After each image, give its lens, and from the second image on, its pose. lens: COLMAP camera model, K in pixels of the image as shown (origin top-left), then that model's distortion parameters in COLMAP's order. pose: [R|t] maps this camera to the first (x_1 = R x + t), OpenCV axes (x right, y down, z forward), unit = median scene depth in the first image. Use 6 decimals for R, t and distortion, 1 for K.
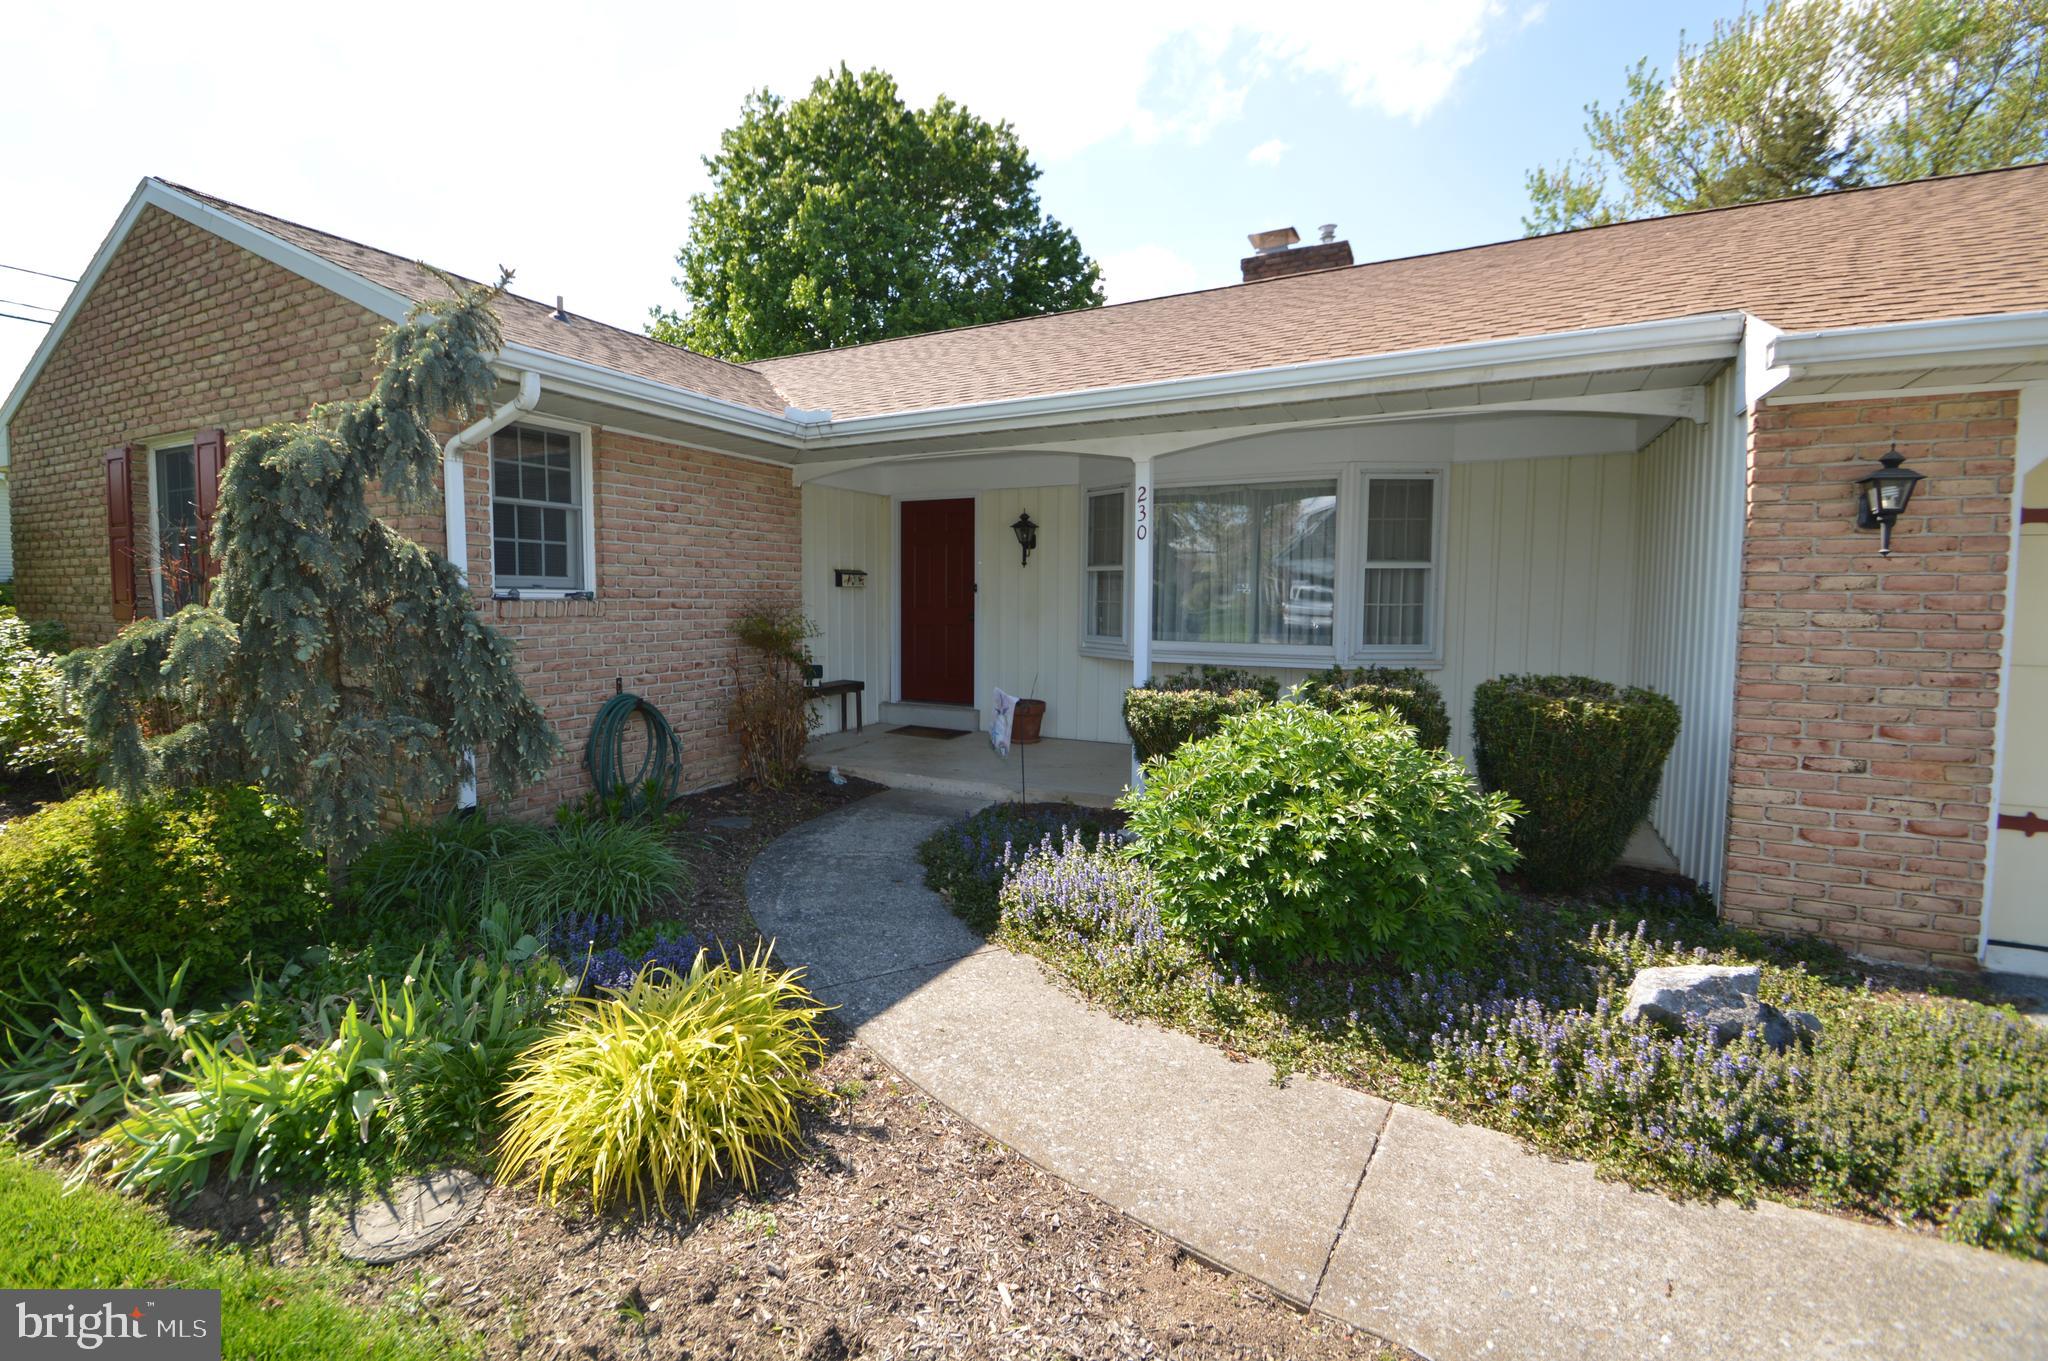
lens RADIAL K [[955.2, 0, 1024.0], [0, 955.2, 680.5], [0, 0, 1]] dist [-0.006813, -0.000510]
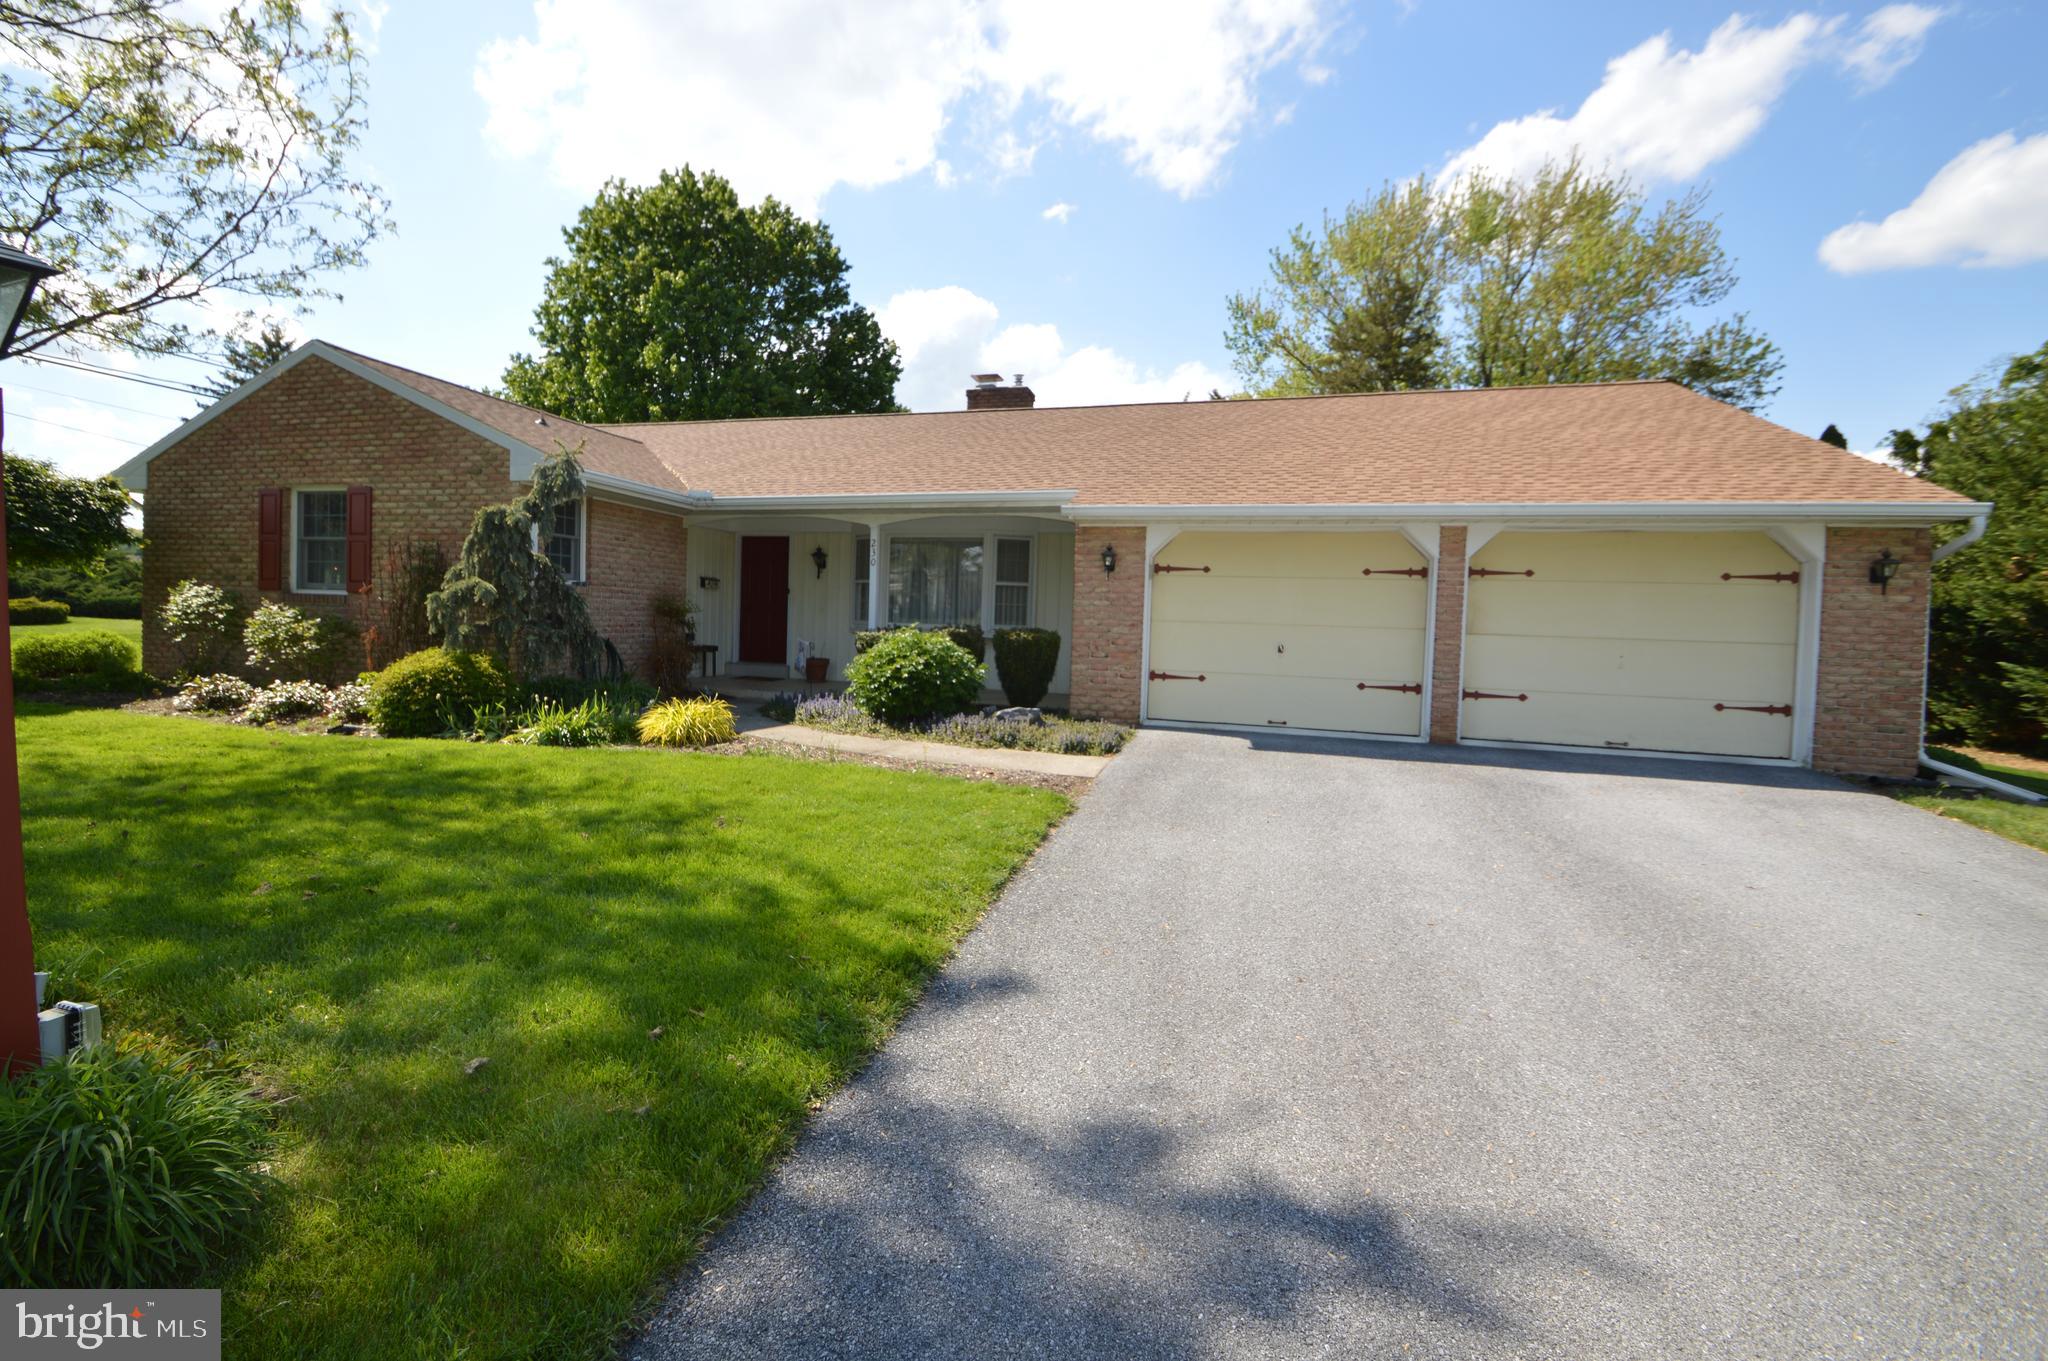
lens RADIAL K [[1070.6, 0, 1024.0], [0, 1070.6, 680.5], [0, 0, 1]] dist [-0.000569, 0.000253]
pose [[0.986011, 0.020111, 0.165460, 0.022780], [-0.013894, 0.999156, -0.038645, 0.059351], [-0.166098, 0.035805, 0.985459, -0.425741]]
